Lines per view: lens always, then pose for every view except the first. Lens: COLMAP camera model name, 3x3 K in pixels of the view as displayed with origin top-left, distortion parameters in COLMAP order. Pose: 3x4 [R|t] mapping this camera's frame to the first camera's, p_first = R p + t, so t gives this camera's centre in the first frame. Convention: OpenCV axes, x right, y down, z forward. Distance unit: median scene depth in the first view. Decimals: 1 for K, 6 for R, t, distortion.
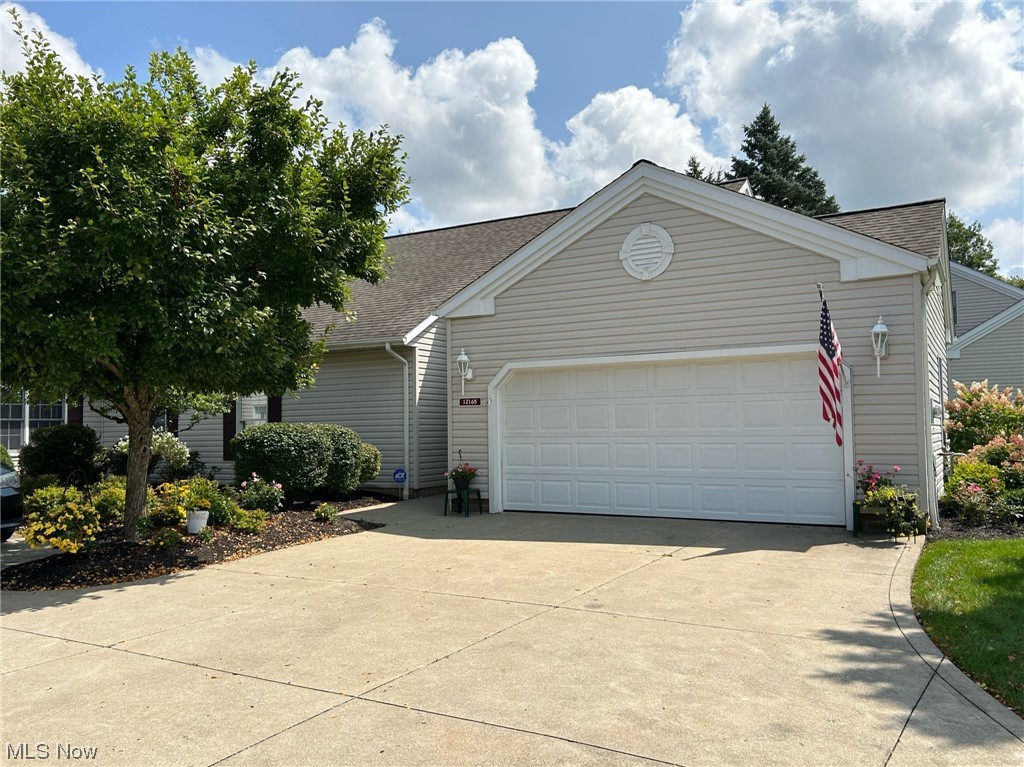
lens RADIAL K [[825.6, 0, 512.4], [0, 825.6, 383.9], [0, 0, 1]] dist [0.014333, 0.001106]
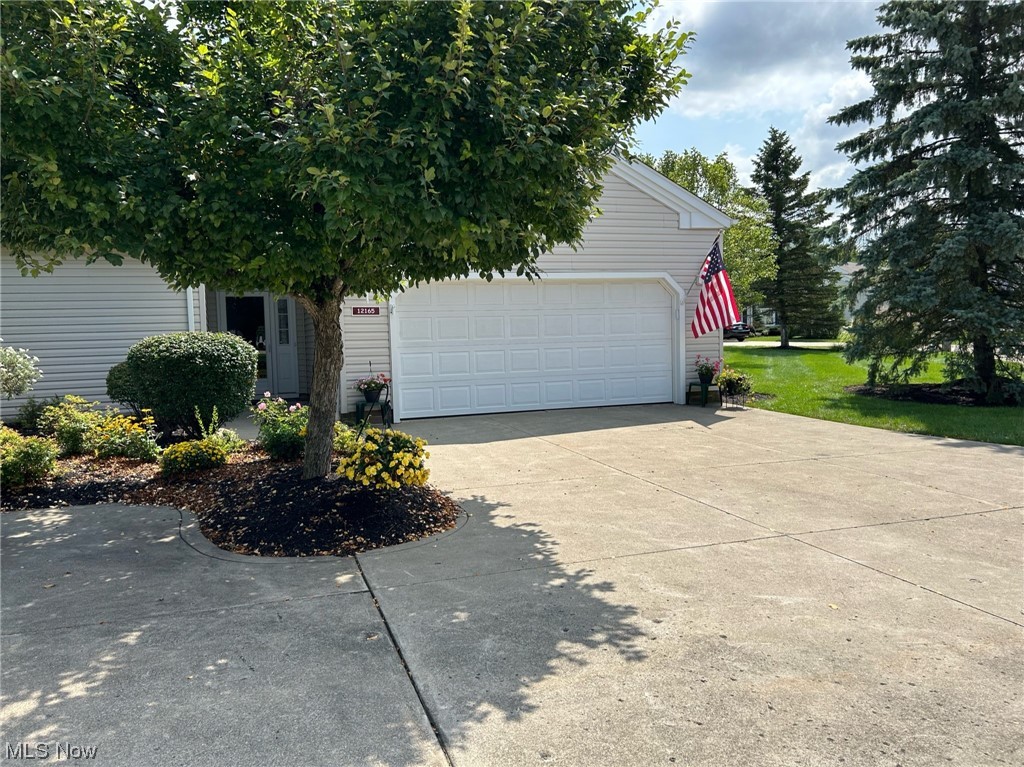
lens RADIAL K [[777.2, 0, 513.6], [0, 777.2, 383.2], [0, 0, 1]] dist [0.070628, -0.072600]
pose [[0.631690, -0.050393, 0.773582, -0.723192], [-0.021455, 0.996366, 0.082426, 0.030058], [-0.774924, -0.068665, 0.628313, 0.328363]]
